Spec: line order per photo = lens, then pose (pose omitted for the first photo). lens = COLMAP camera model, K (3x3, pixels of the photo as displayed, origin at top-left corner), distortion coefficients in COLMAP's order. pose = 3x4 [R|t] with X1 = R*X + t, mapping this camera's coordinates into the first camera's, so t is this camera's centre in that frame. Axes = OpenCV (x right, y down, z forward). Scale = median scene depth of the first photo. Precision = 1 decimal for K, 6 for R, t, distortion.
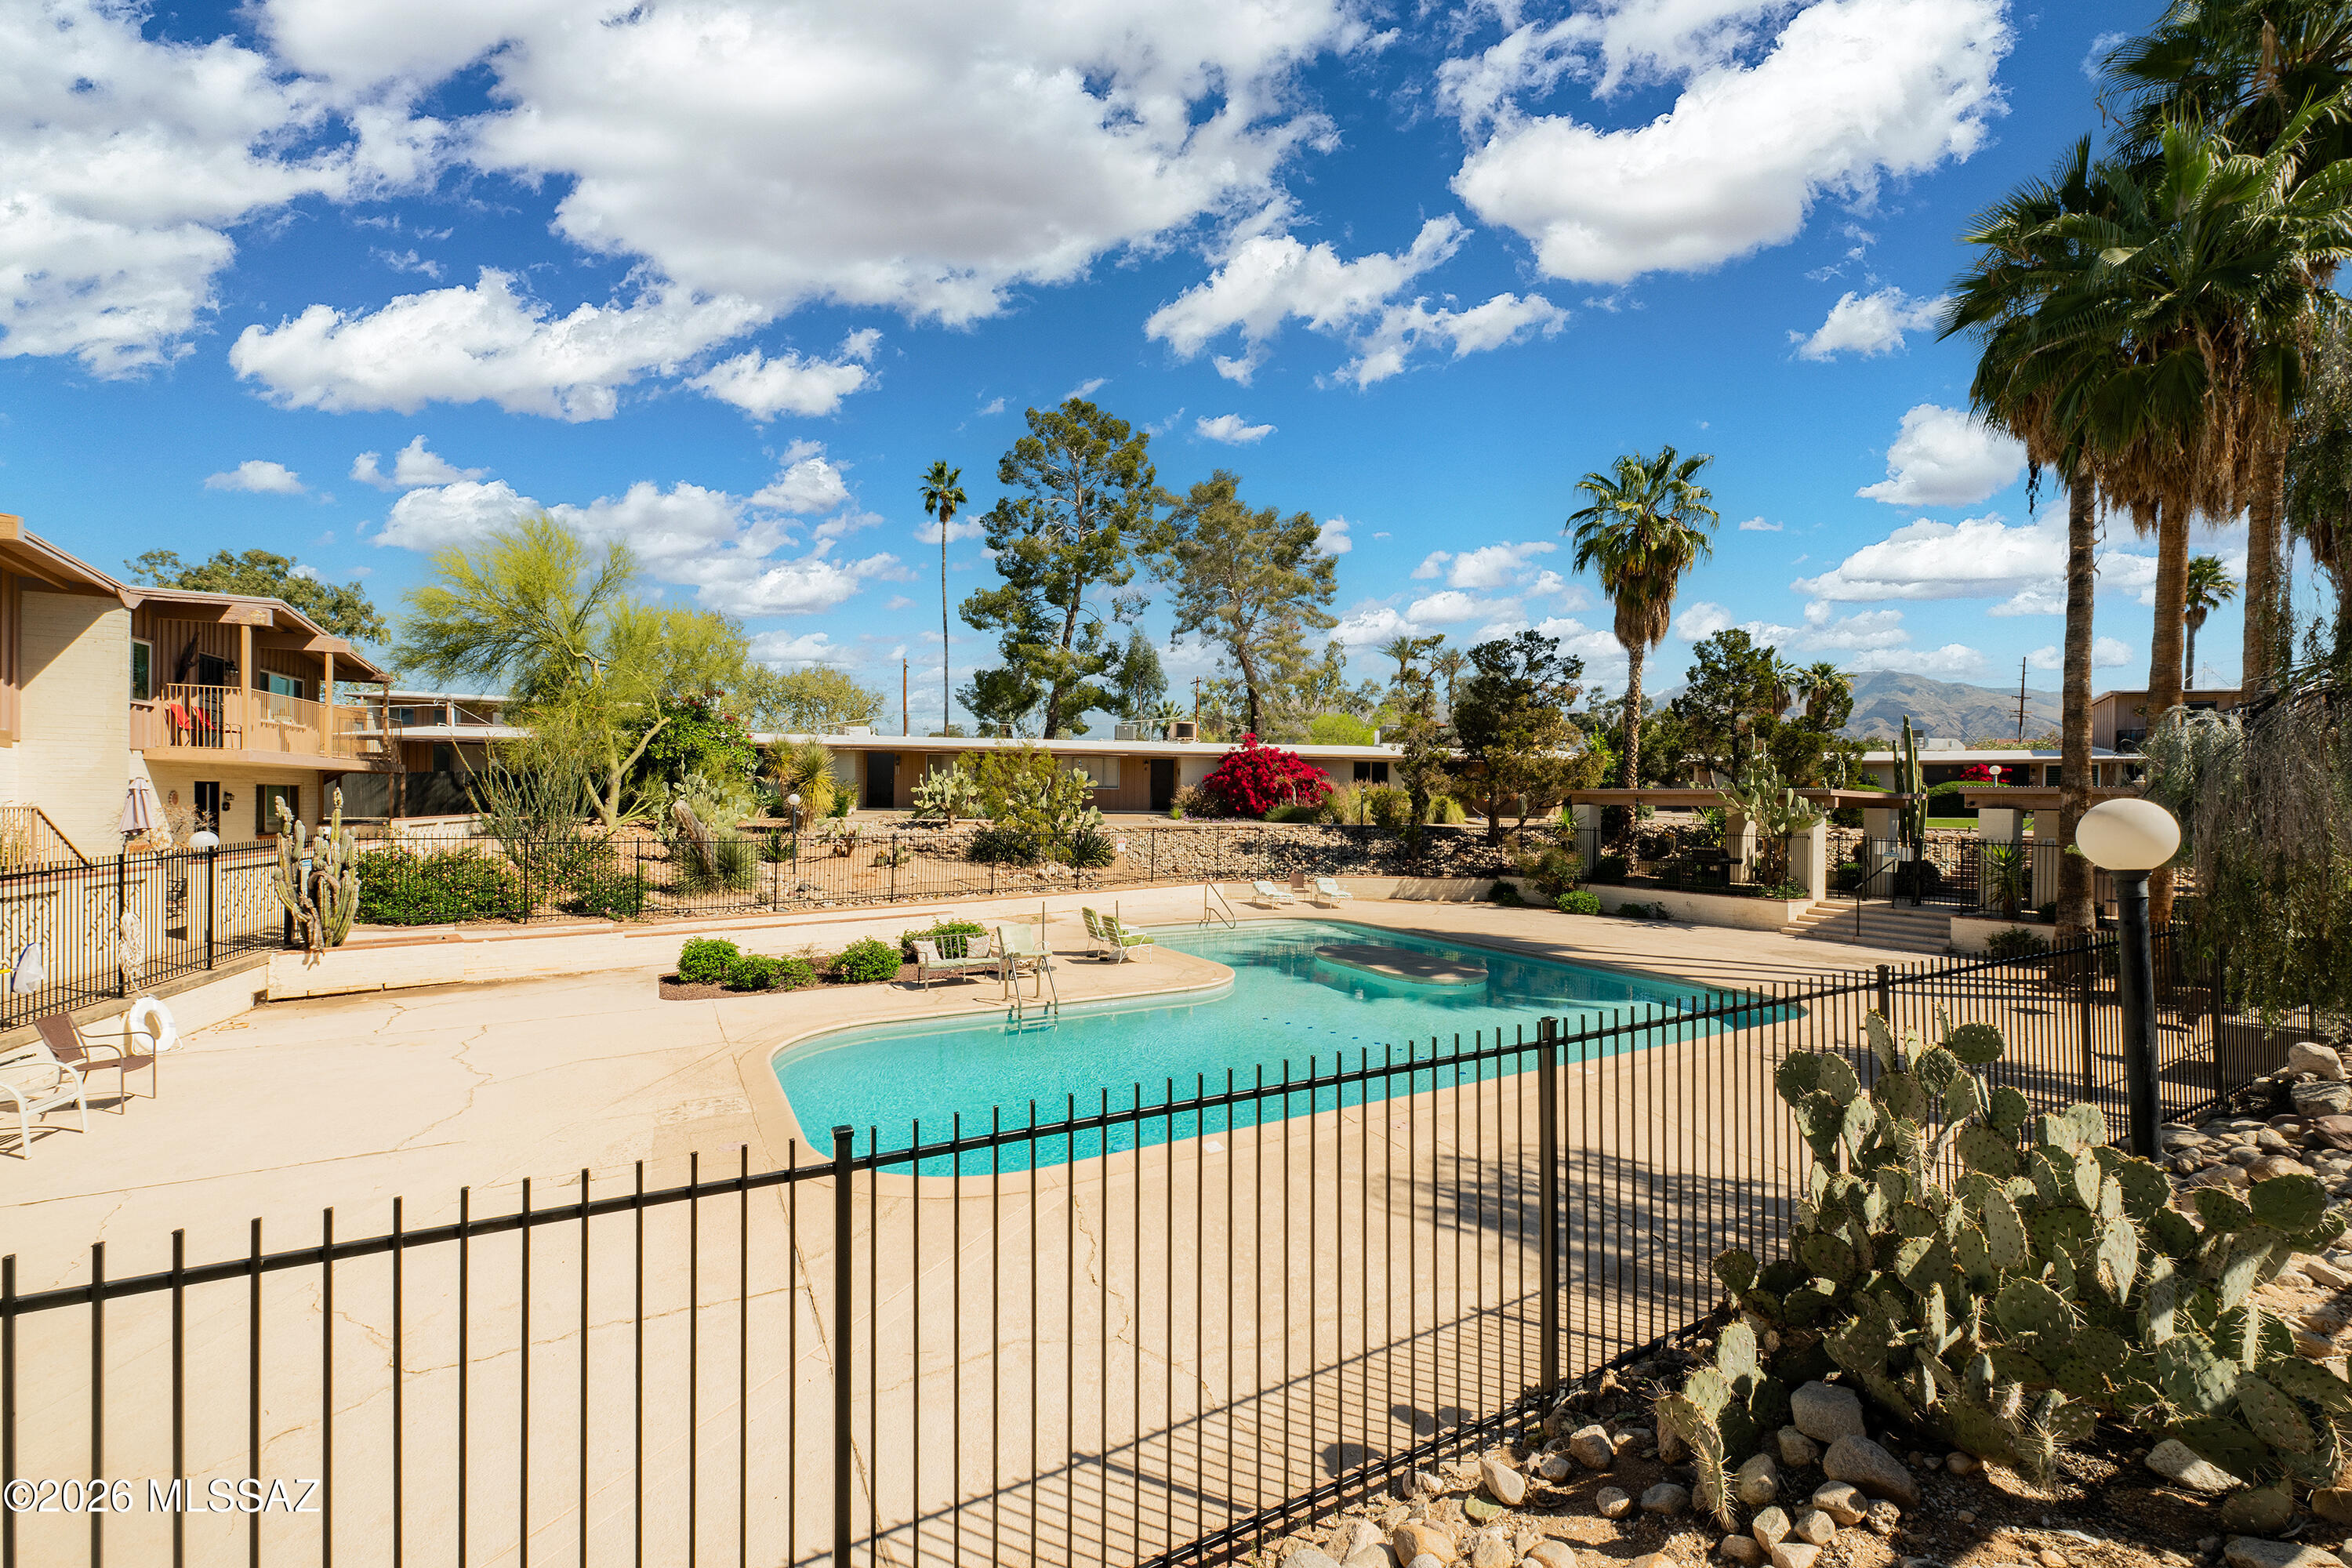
lens RADIAL K [[945.9, 0, 1116.2], [0, 945.9, 796.5], [0, 0, 1]] dist [-0.001556, -0.000165]
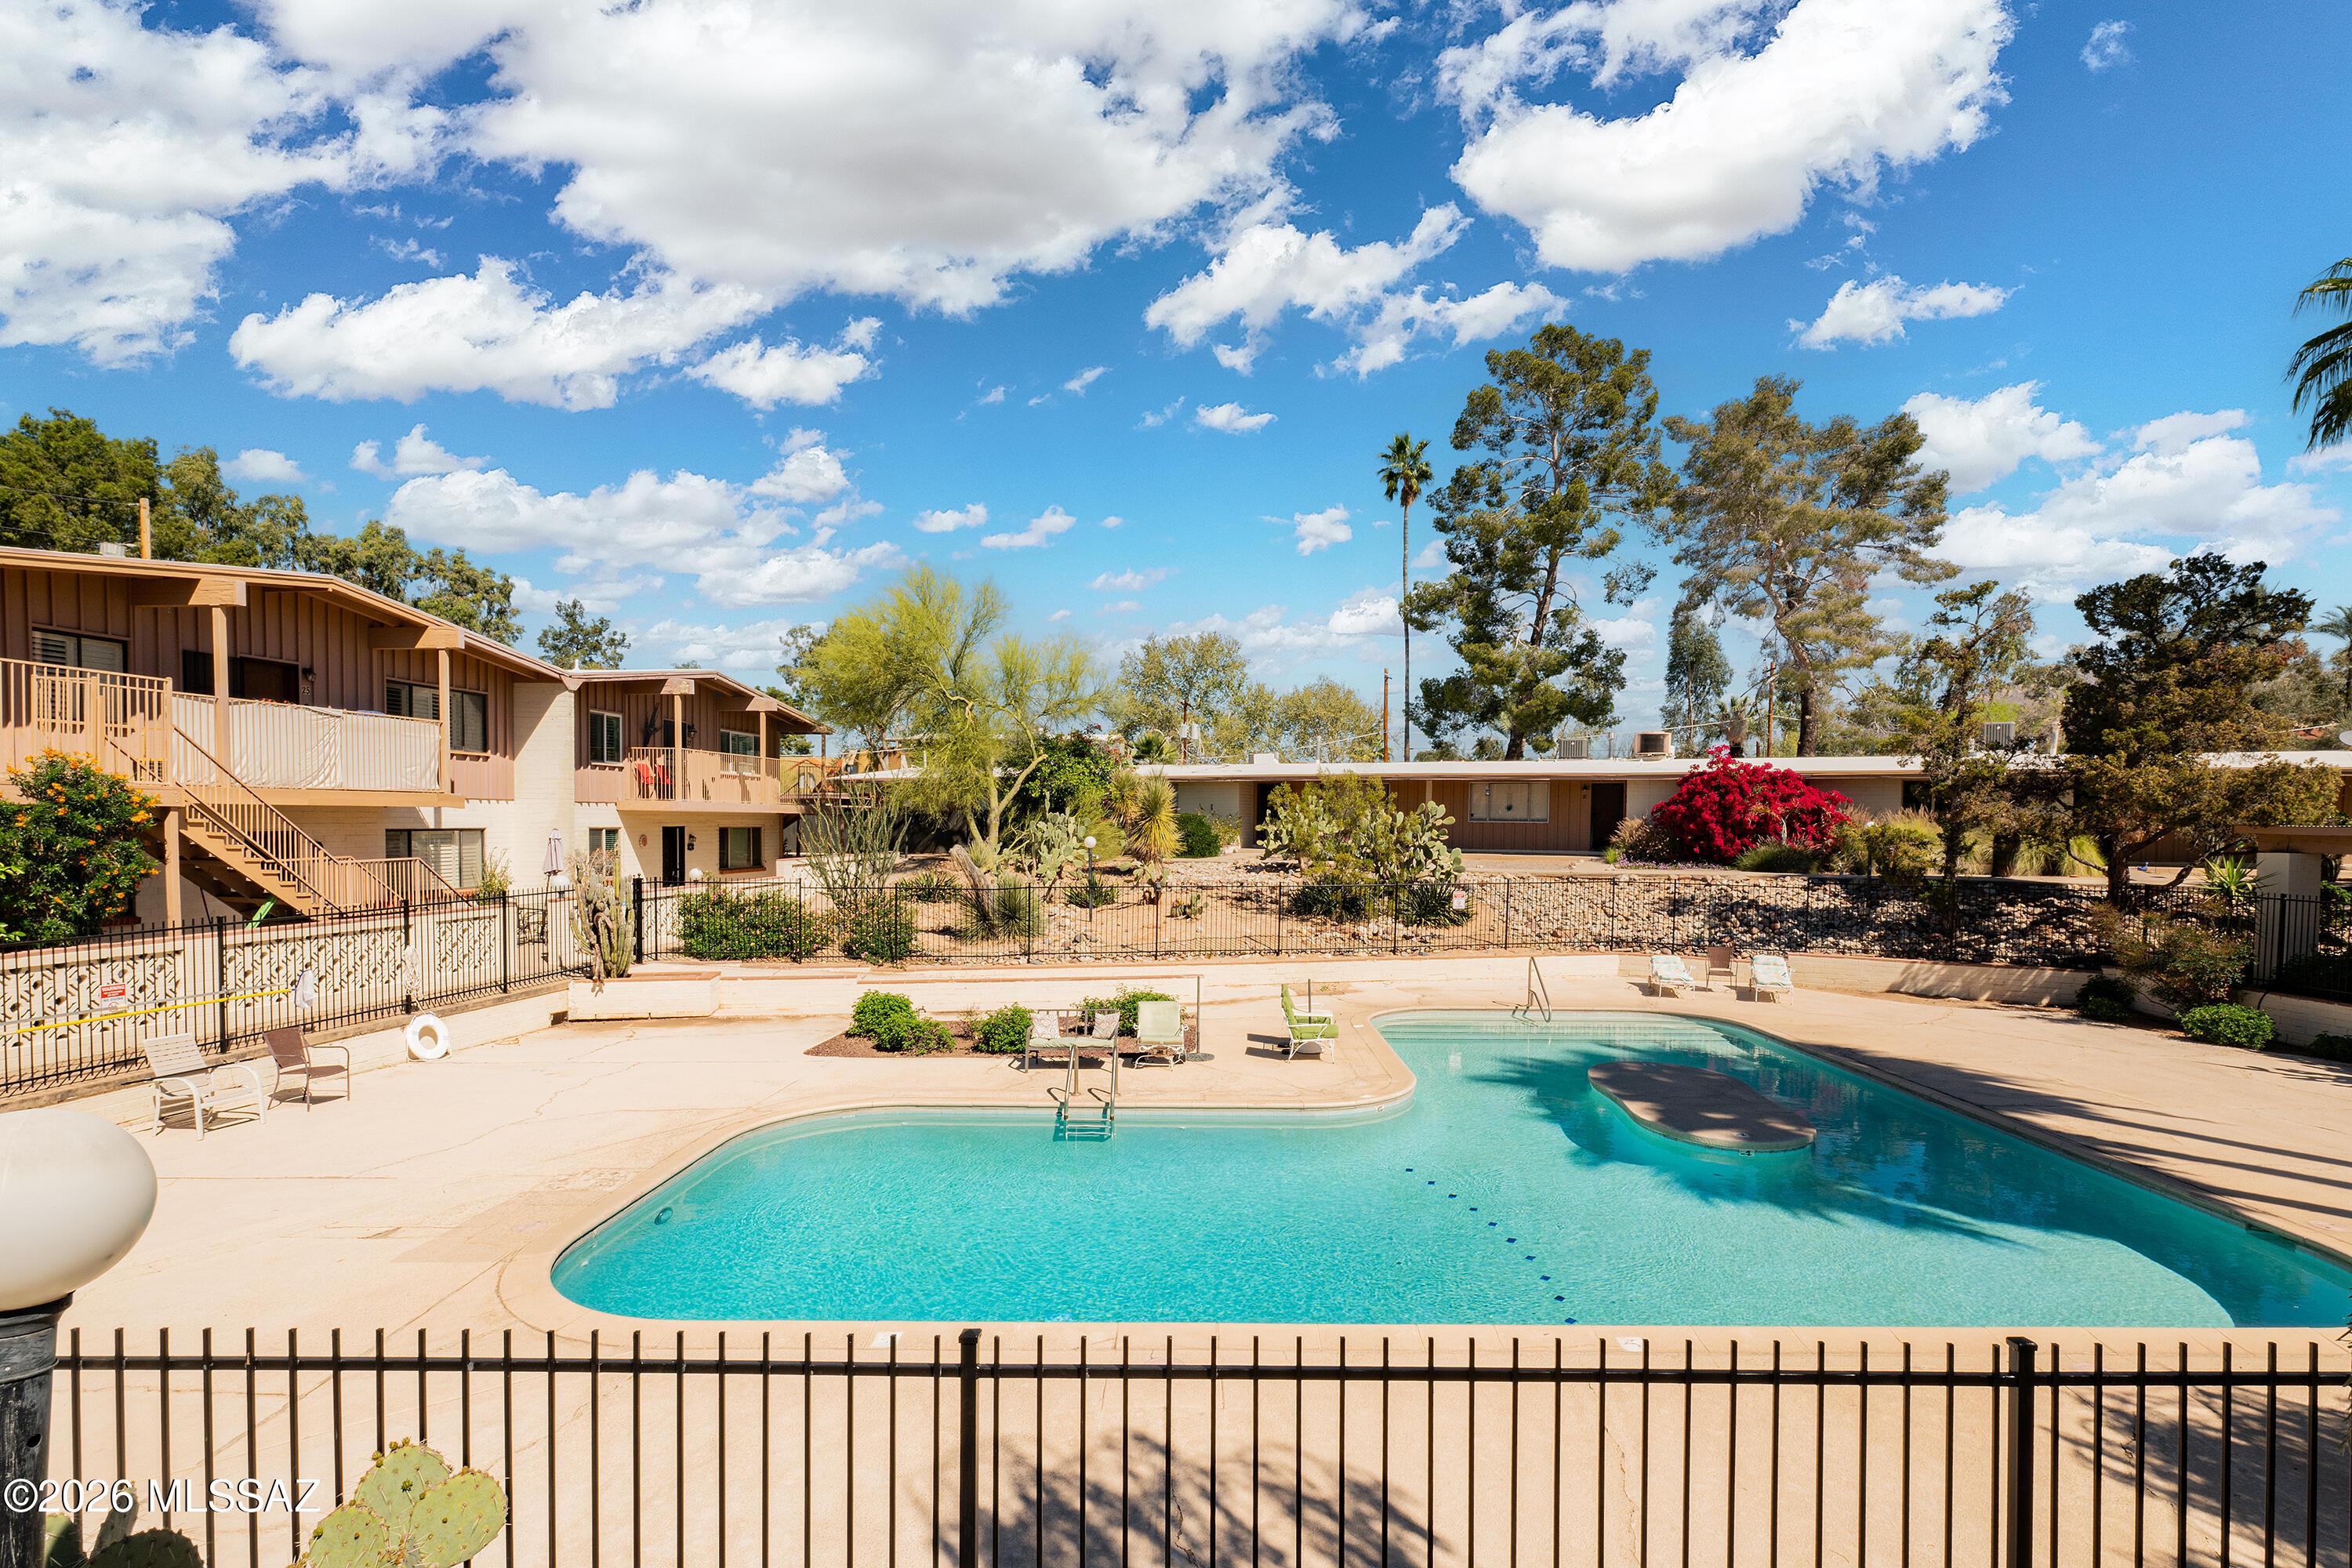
lens RADIAL K [[1063.9, 0, 1159.4], [0, 1063.9, 847.5], [0, 0, 1]] dist [-0.000477, -0.000108]
pose [[0.873020, 0.004713, -0.487662, 0.182376], [0.007261, 0.999717, 0.022660, -0.011789], [0.487631, -0.023323, 0.872738, 0.092818]]
